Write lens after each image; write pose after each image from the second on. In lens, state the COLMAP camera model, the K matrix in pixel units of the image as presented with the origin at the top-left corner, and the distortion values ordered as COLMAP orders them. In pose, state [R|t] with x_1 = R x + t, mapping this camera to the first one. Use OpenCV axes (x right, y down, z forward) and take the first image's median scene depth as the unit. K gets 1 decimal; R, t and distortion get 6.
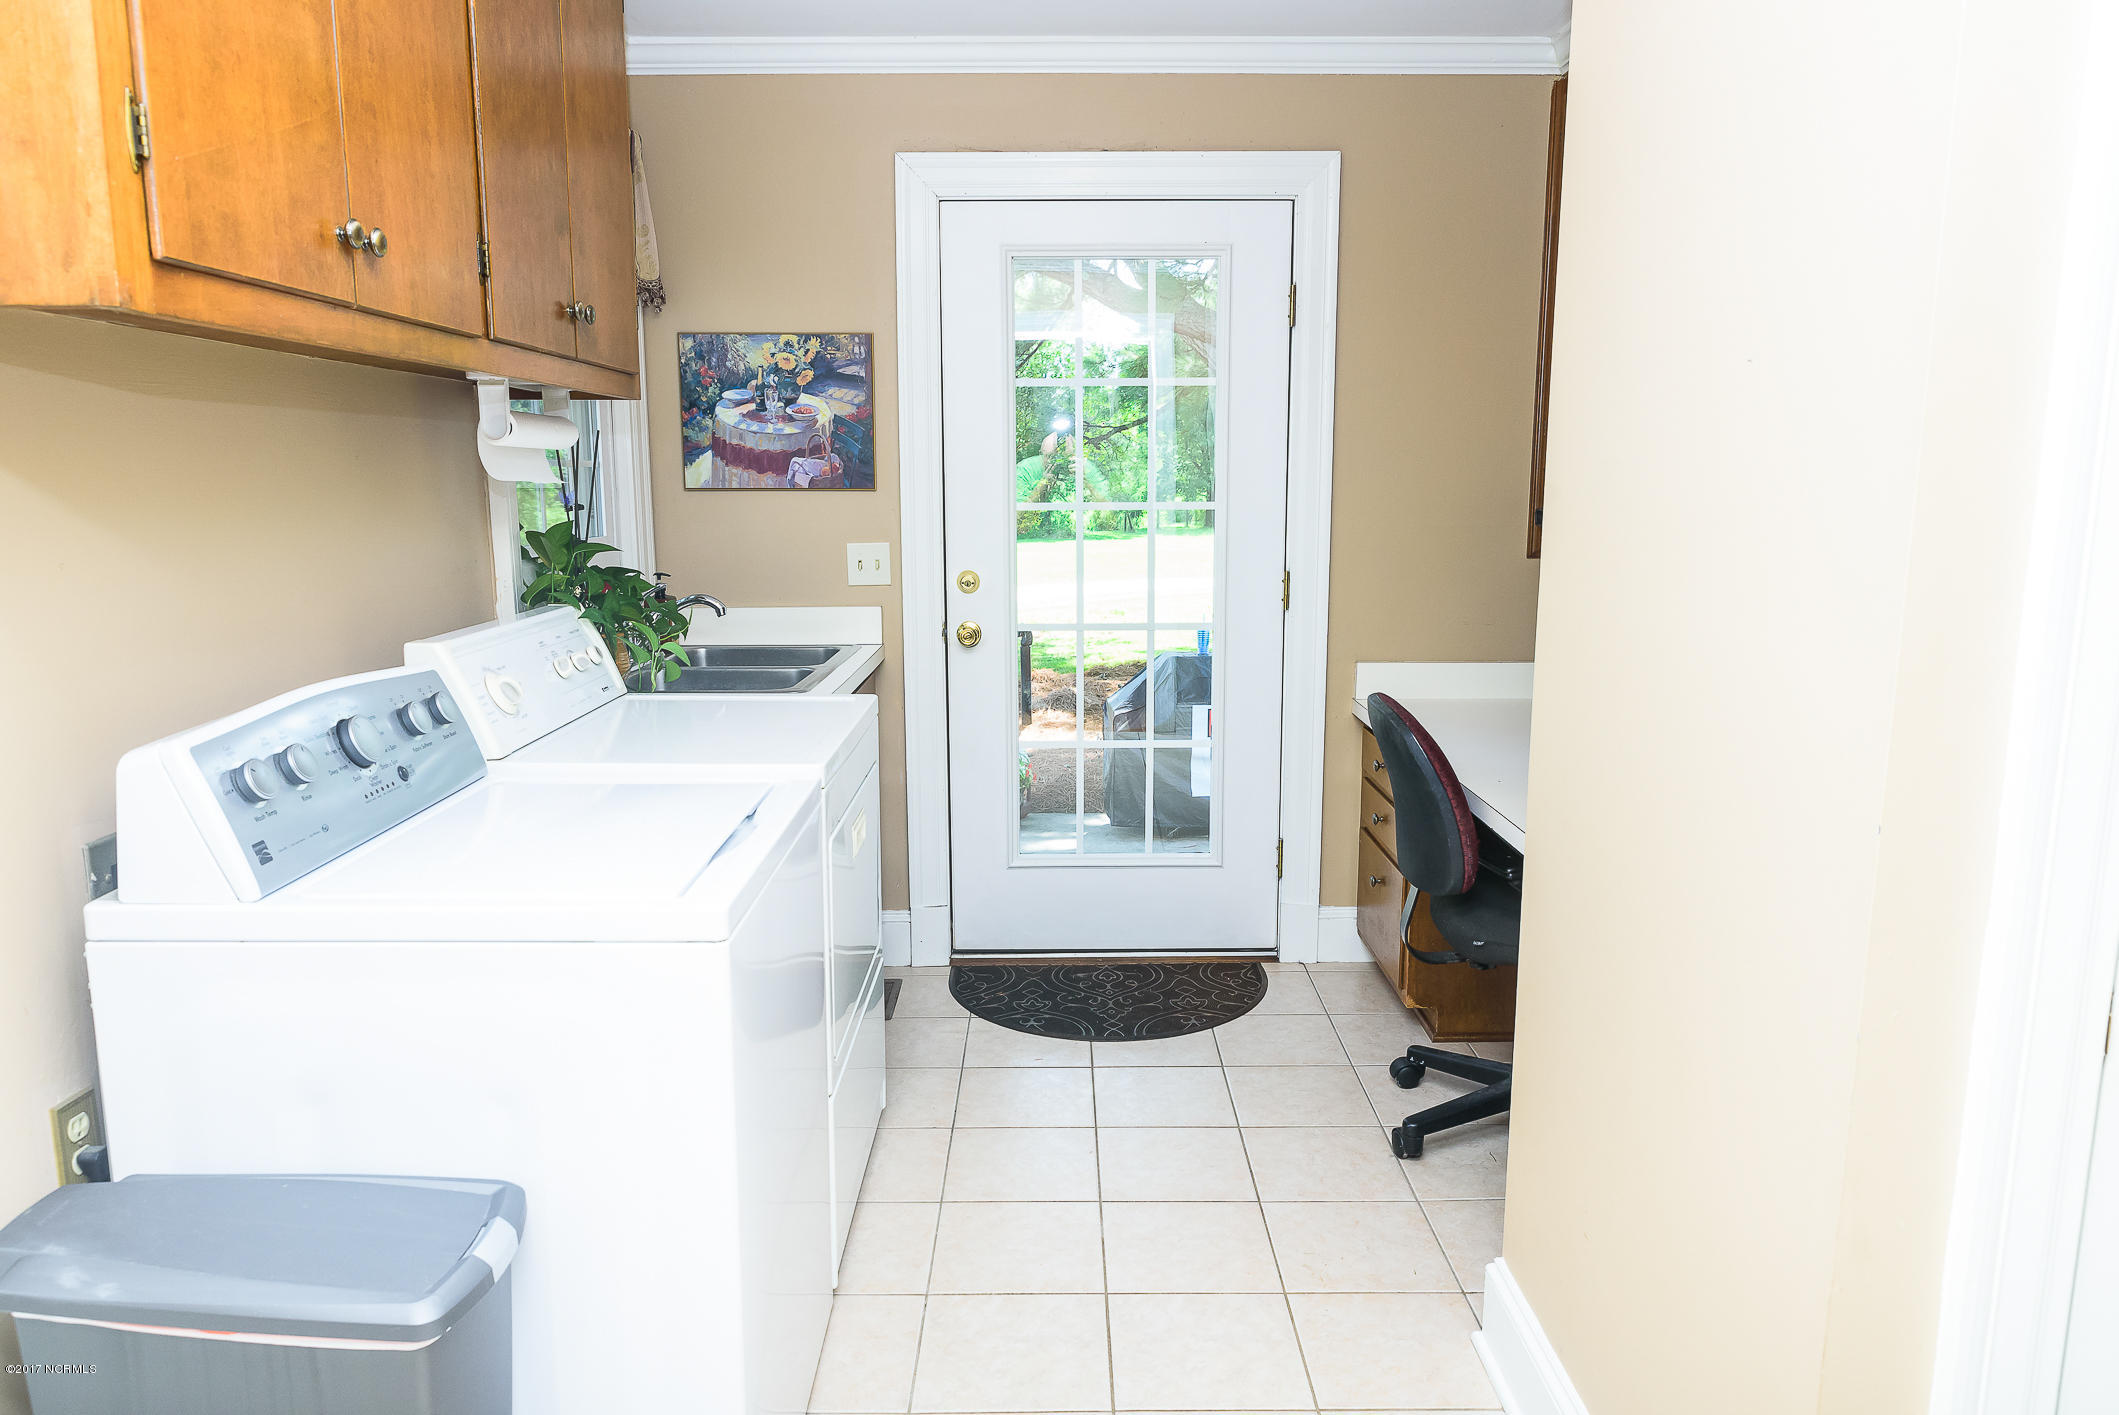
lens RADIAL K [[1391.3, 0, 1053.5], [0, 1391.3, 715.9], [0, 0, 1]] dist [-0.000870, -0.000254]
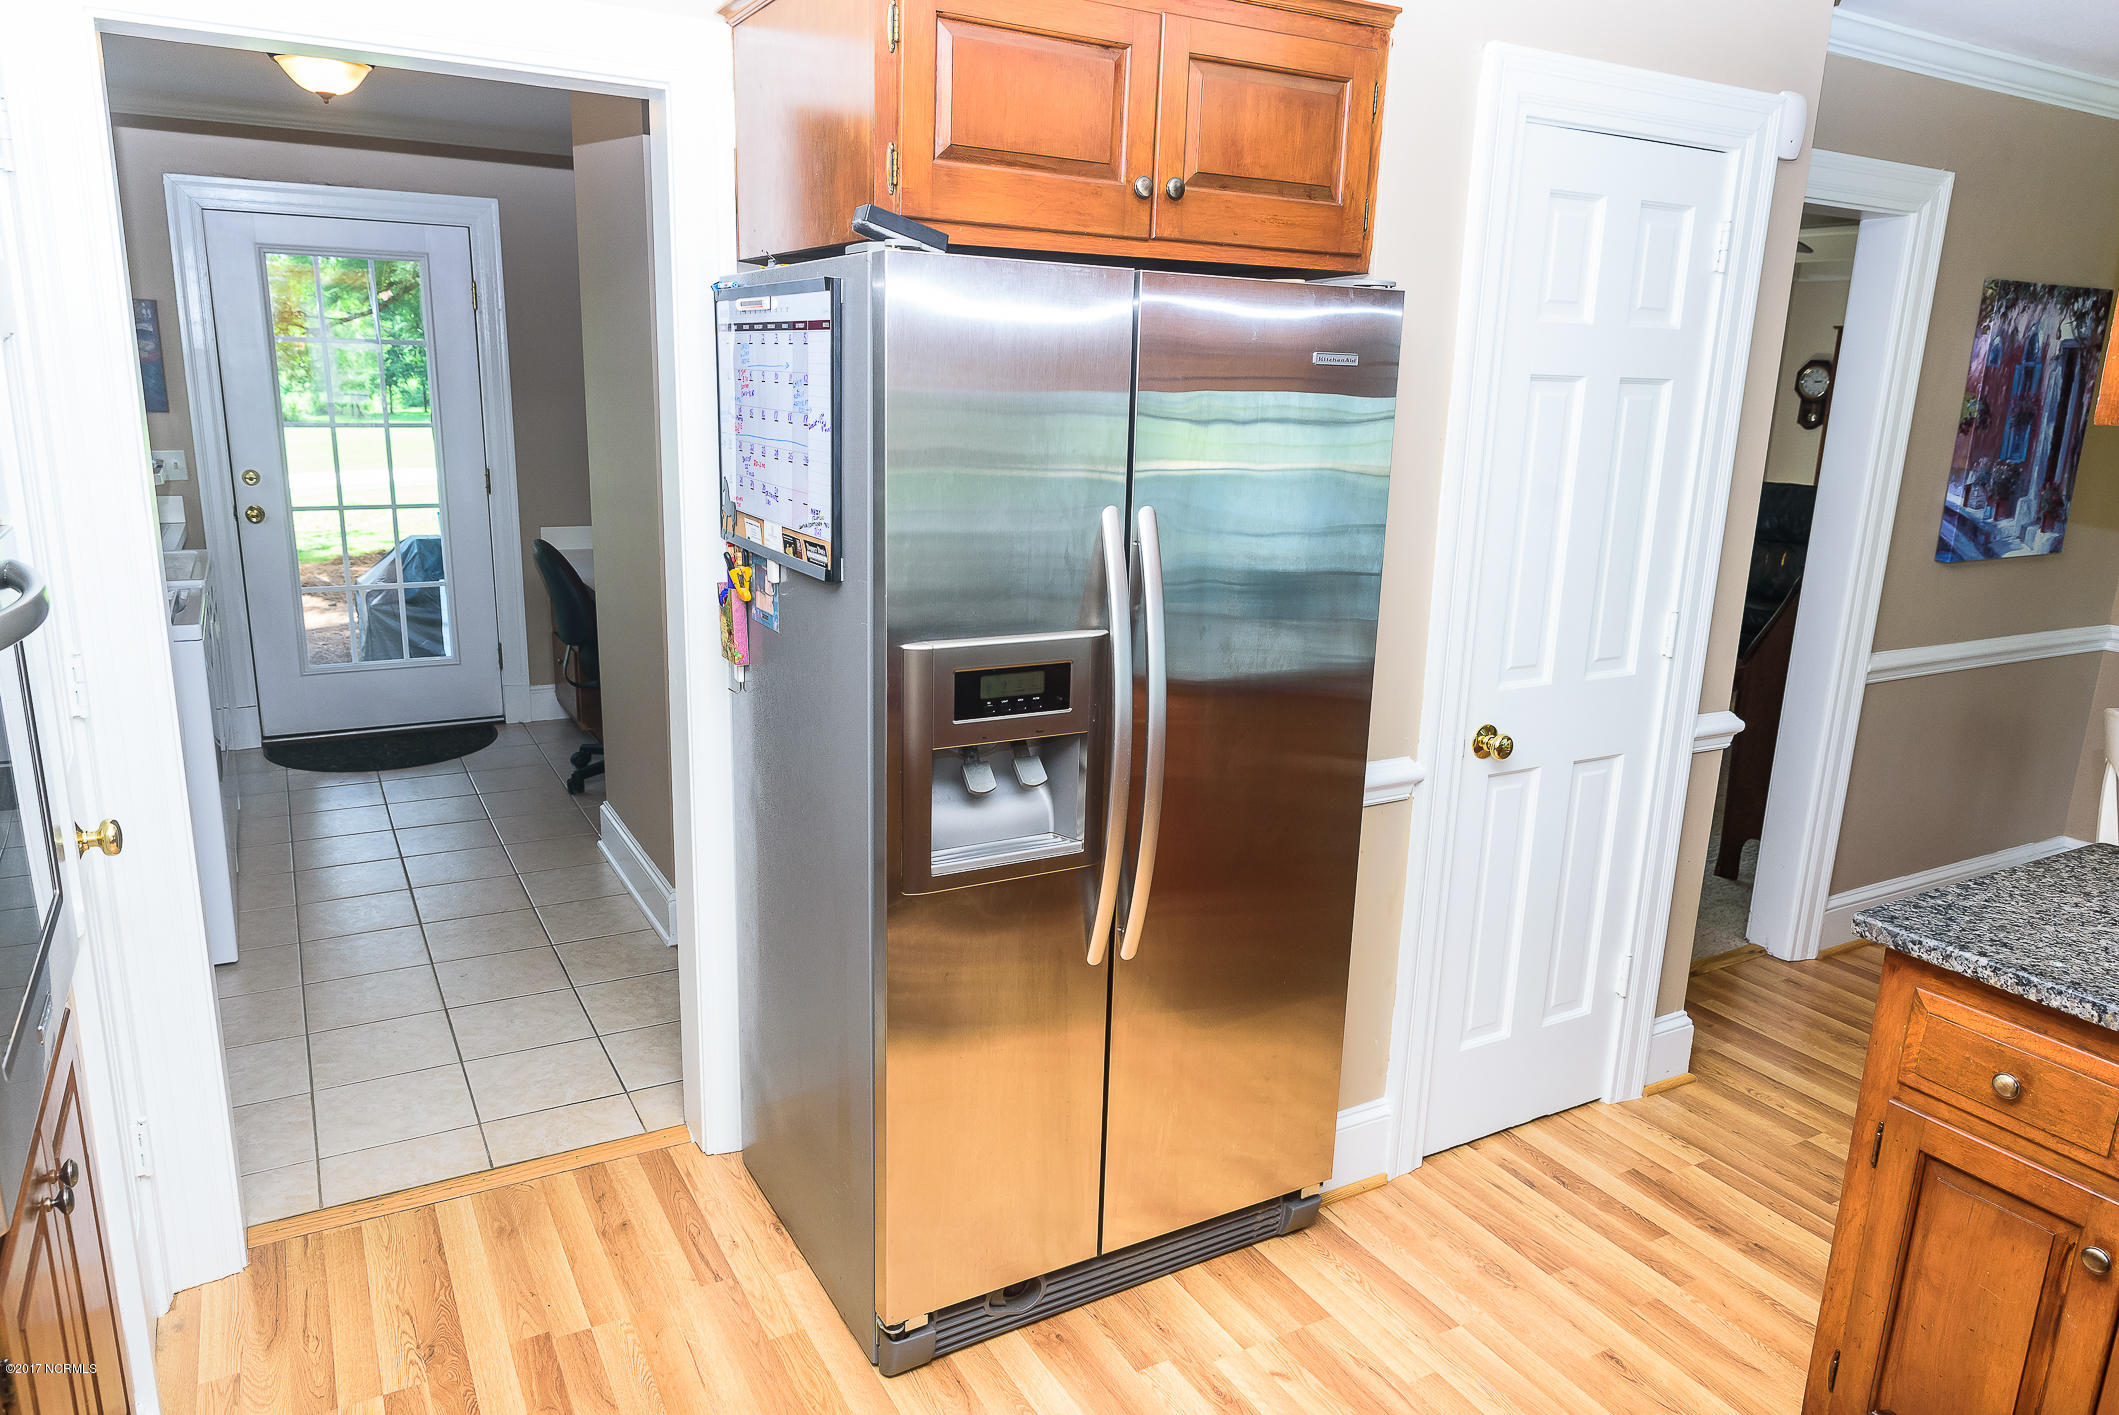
lens RADIAL K [[1391.3, 0, 1053.5], [0, 1391.3, 715.9], [0, 0, 1]] dist [-0.000870, -0.000254]
pose [[0.872193, -0.091316, 0.480563, -0.050578], [0.053560, 0.994342, 0.091736, 0.061358], [-0.486221, -0.054272, 0.872149, -0.670161]]
